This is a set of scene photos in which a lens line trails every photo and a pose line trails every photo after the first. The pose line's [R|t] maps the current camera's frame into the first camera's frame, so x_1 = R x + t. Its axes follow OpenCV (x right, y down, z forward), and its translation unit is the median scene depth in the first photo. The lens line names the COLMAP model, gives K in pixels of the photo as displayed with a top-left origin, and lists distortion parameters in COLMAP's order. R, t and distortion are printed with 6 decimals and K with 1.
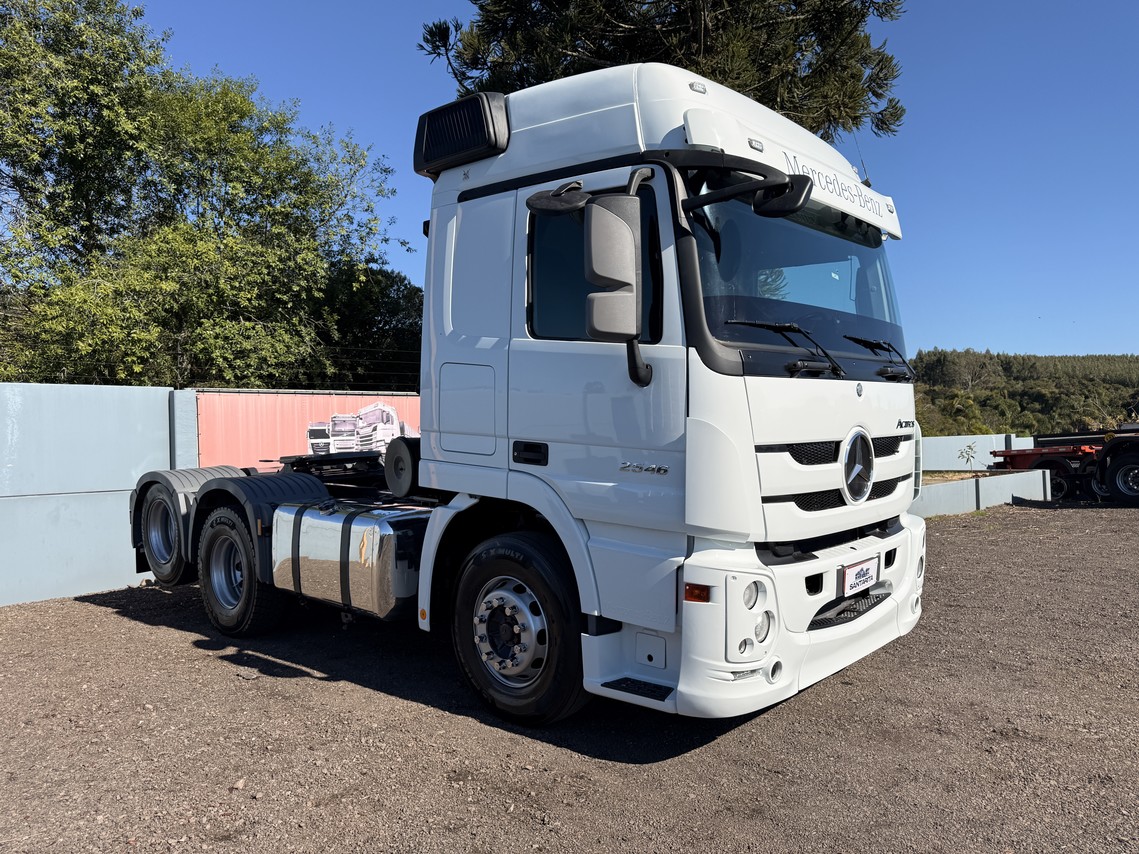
lens RADIAL K [[813.2, 0, 569.0], [0, 813.2, 430.8], [0, 0, 1]] dist [0.038840, -0.029835]
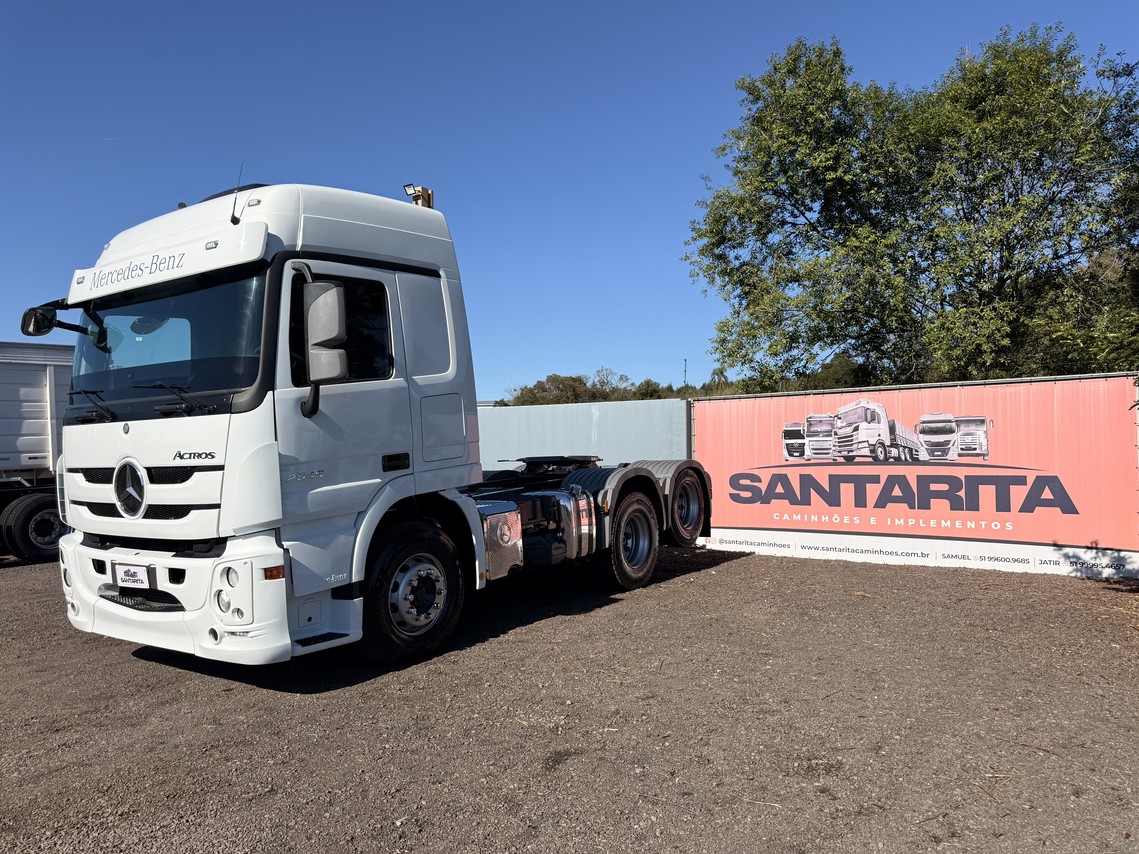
lens RADIAL K [[813.2, 0, 568.9], [0, 813.2, 423.9], [0, 0, 1]] dist [0.038840, -0.029835]
pose [[0.125890, -0.001072, -0.992044, 0.661157], [0.022113, 0.999754, 0.001726, -0.017263], [0.991798, -0.022154, 0.125882, 0.589065]]
